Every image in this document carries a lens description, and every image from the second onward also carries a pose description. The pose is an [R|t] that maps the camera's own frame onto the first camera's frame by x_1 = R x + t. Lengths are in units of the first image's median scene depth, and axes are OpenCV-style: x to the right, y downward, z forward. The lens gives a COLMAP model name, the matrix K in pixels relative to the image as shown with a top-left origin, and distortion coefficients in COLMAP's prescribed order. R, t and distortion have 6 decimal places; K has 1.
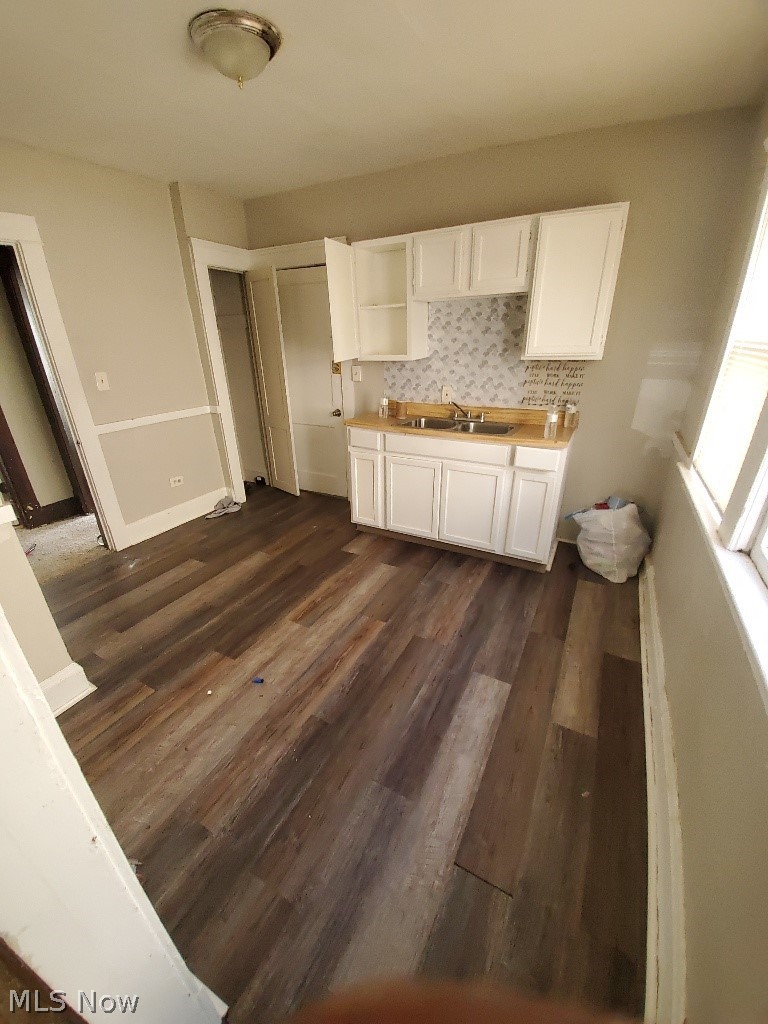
lens RADIAL K [[404.1, 0, 379.5], [0, 404.1, 531.8], [0, 0, 1]] dist [0.000499, -0.012410]
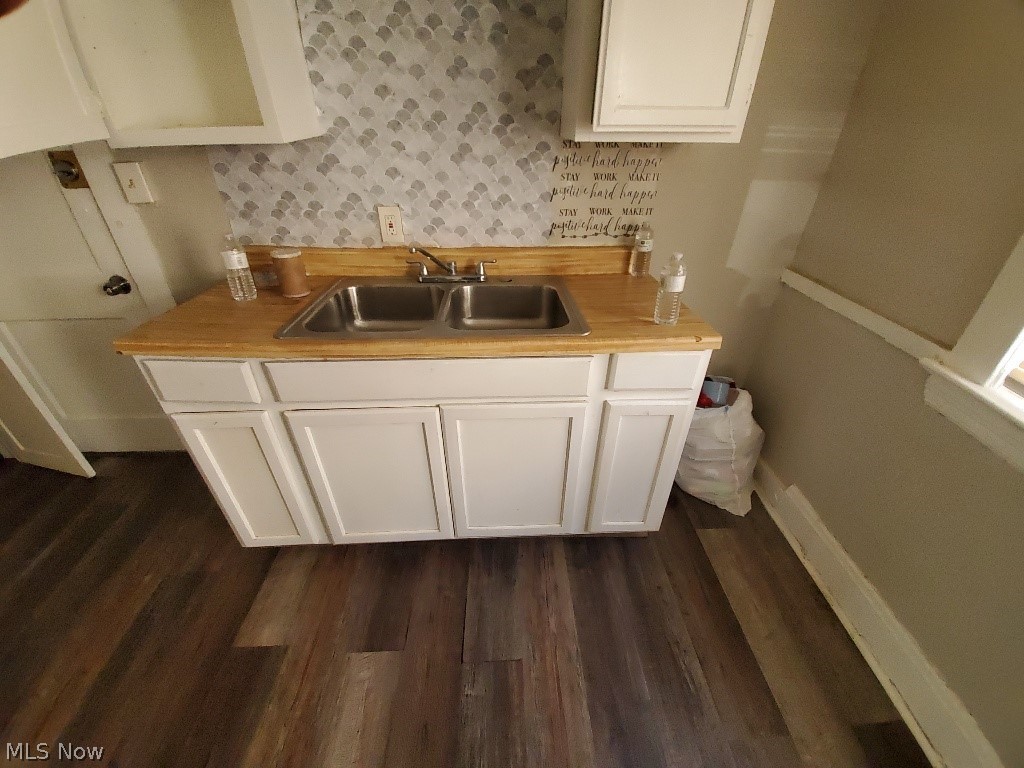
lens RADIAL K [[404.1, 0, 519.0], [0, 404.1, 392.8], [0, 0, 1]] dist [0.000499, -0.012410]
pose [[0.854240, -0.267070, 0.446035, 0.039601], [0.199132, 0.960617, 0.193810, -0.231179], [-0.480229, -0.076741, 0.873779, 0.552589]]
